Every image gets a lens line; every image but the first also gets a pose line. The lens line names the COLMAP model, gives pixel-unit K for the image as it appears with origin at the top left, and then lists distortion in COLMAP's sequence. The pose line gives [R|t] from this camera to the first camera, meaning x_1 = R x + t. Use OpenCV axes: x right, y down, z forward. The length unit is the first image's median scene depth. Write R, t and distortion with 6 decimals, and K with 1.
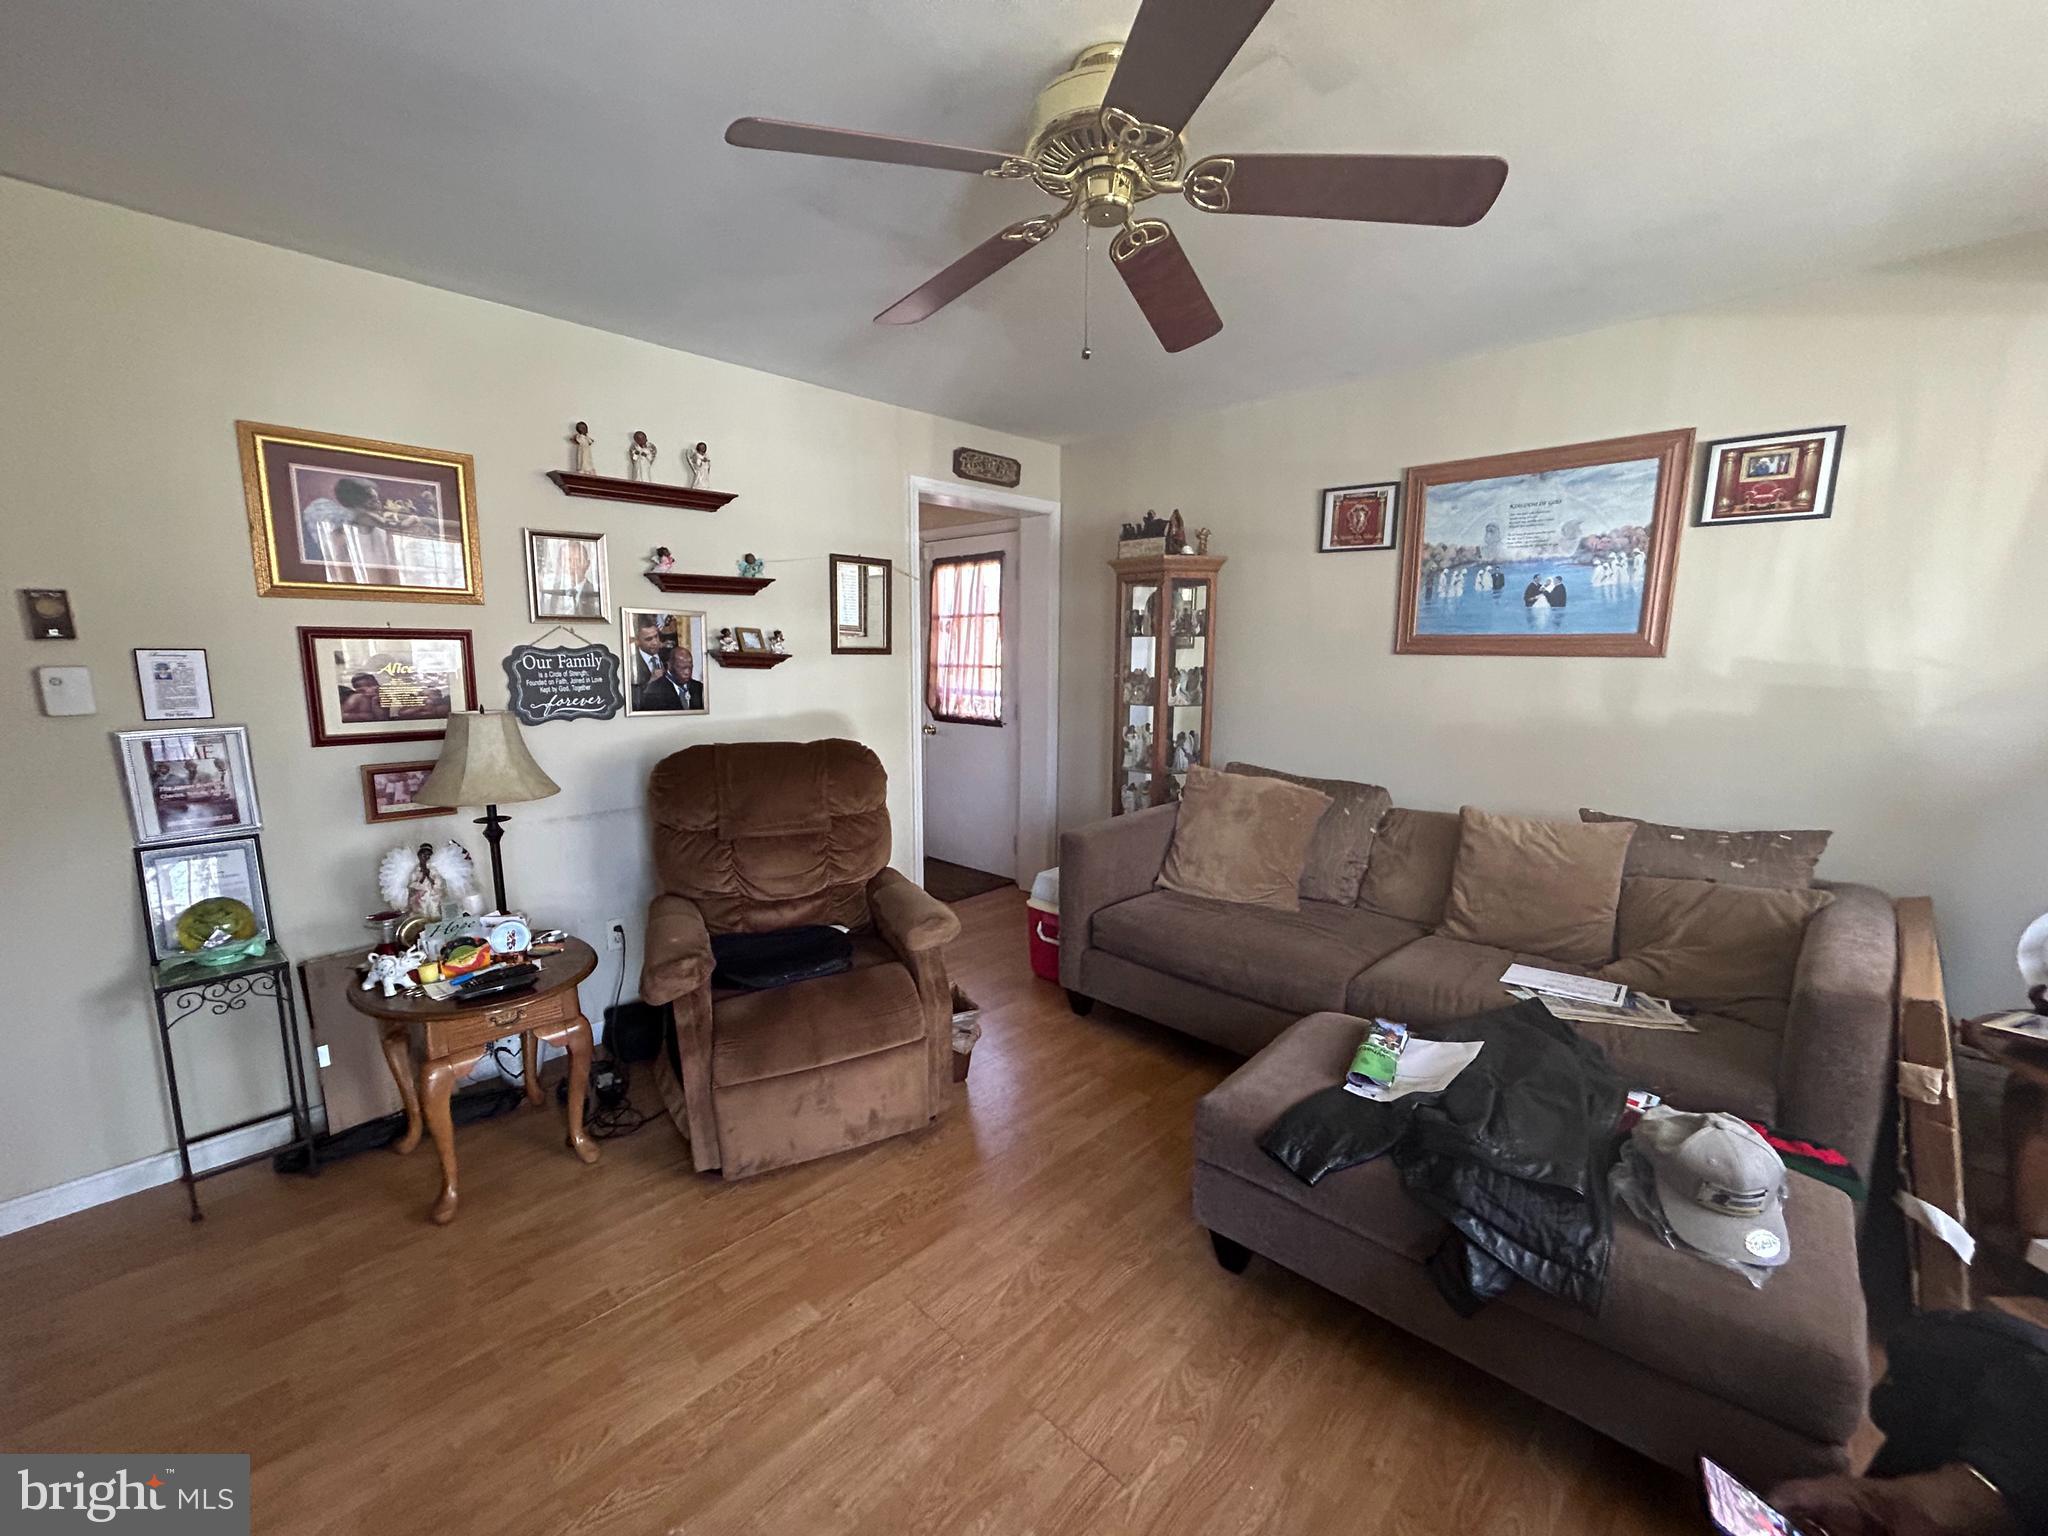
lens RADIAL K [[825.6, 0, 1008.8], [0, 825.6, 768.9], [0, 0, 1]] dist [0.000314, 0.000137]
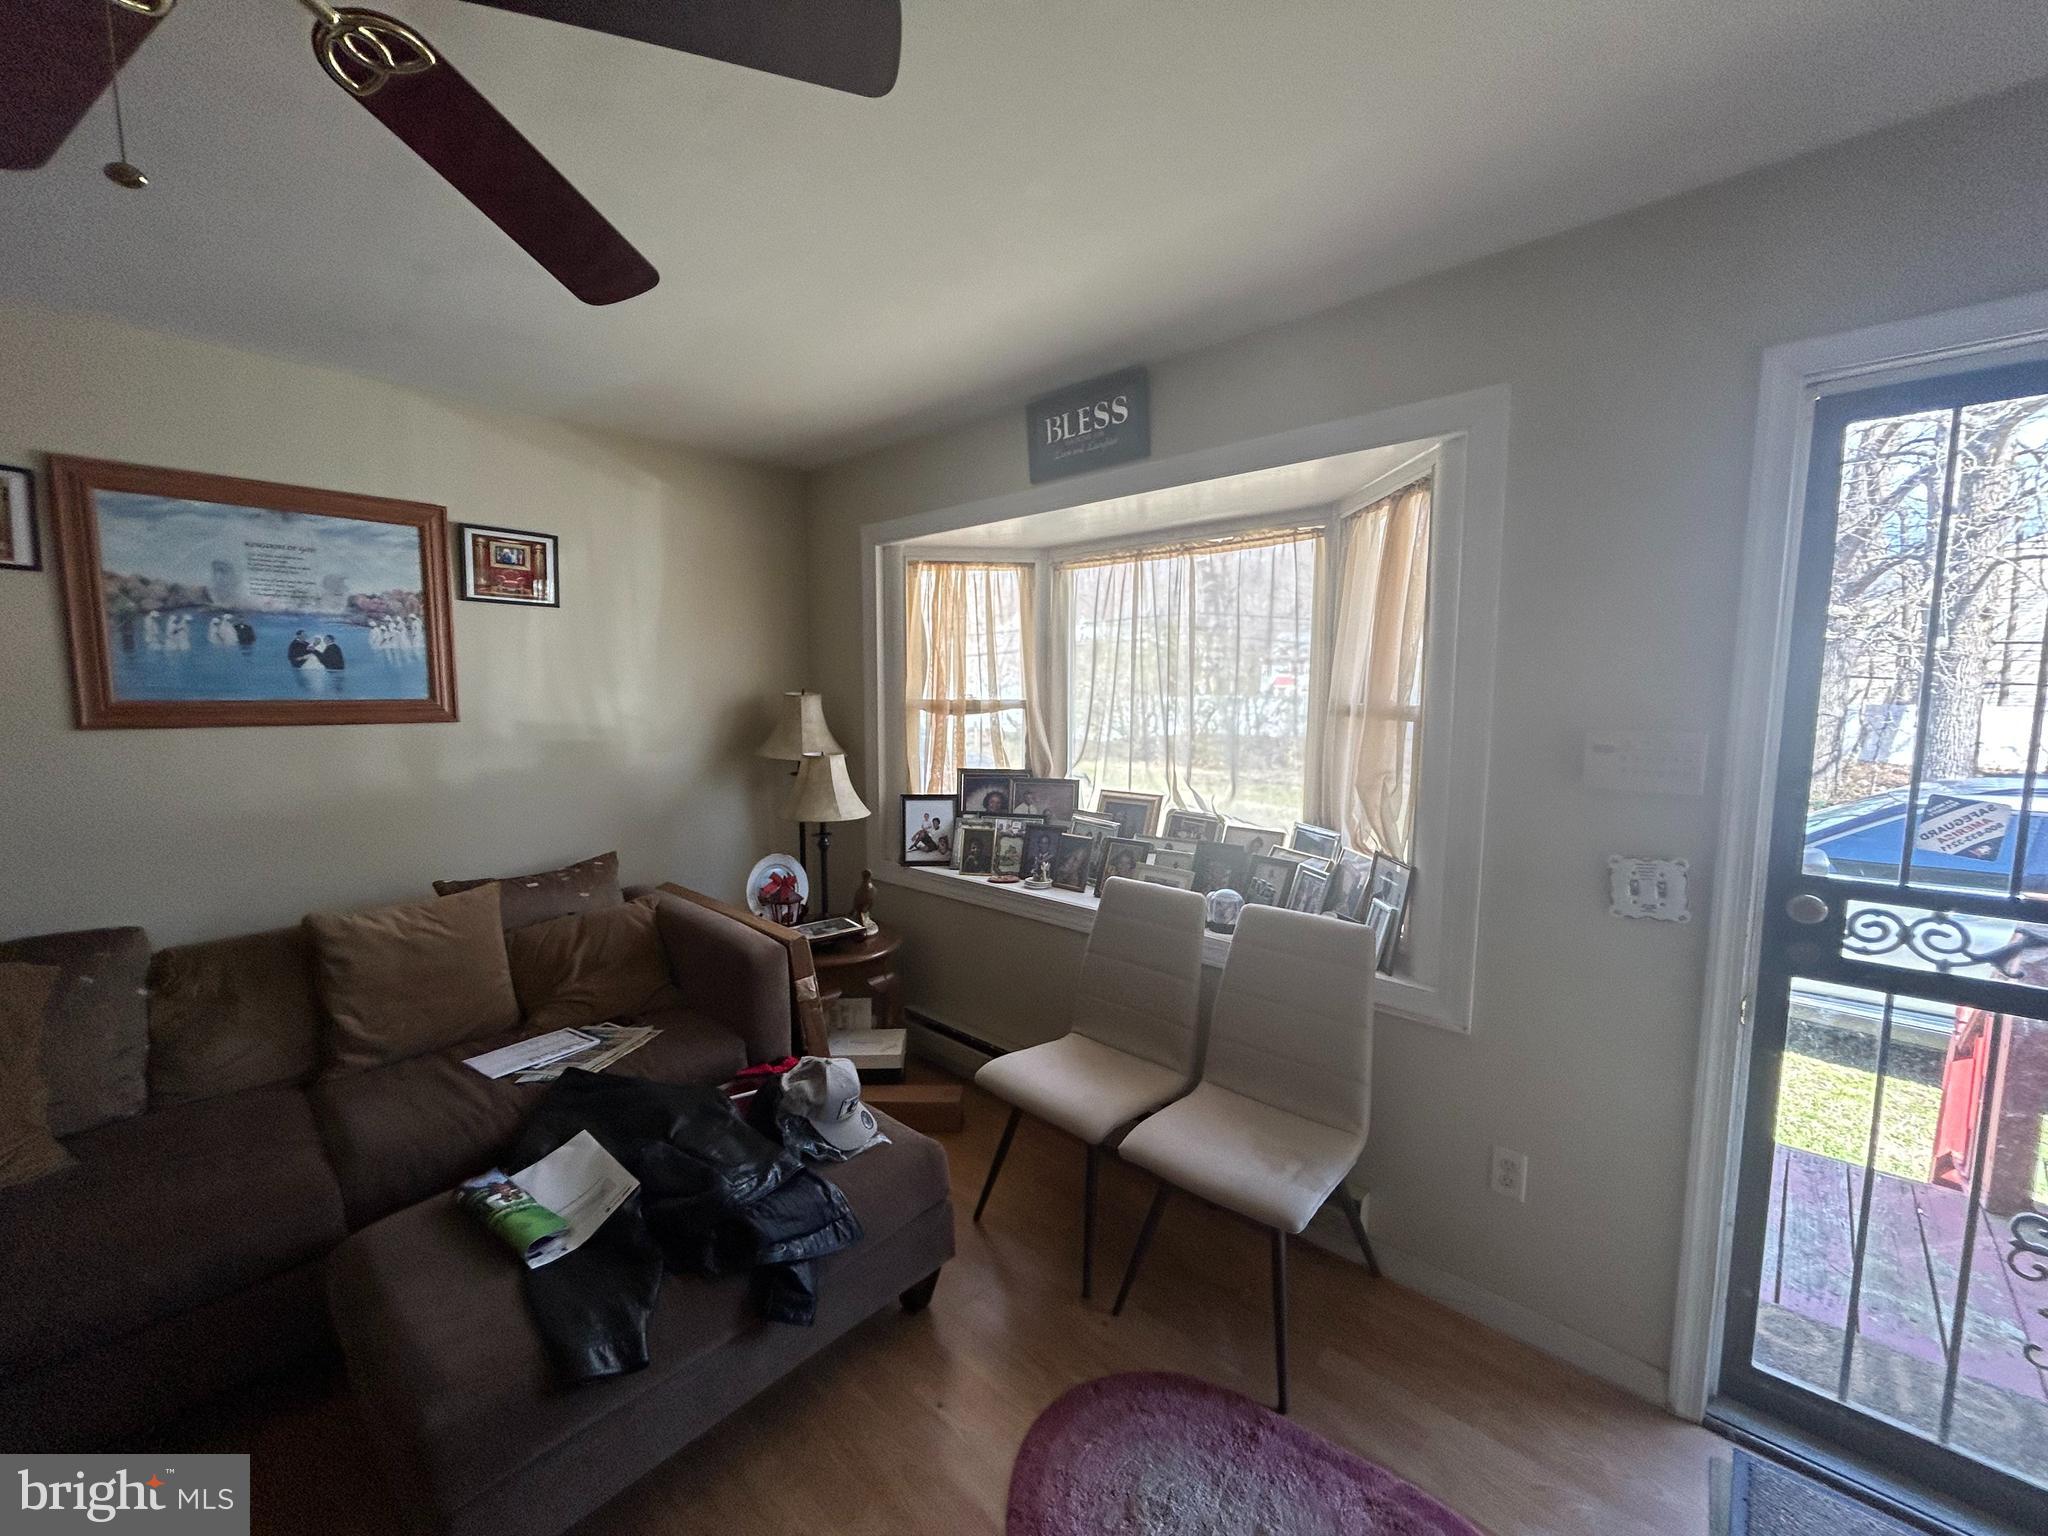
lens RADIAL K [[825.6, 0, 1016.6], [0, 825.6, 764.4], [0, 0, 1]] dist [0.000314, 0.000137]
pose [[-0.003199, -0.090285, 0.995911, -0.246263], [0.149780, 0.984638, 0.089744, -0.070681], [-0.988714, 0.149454, 0.010373, 0.304138]]
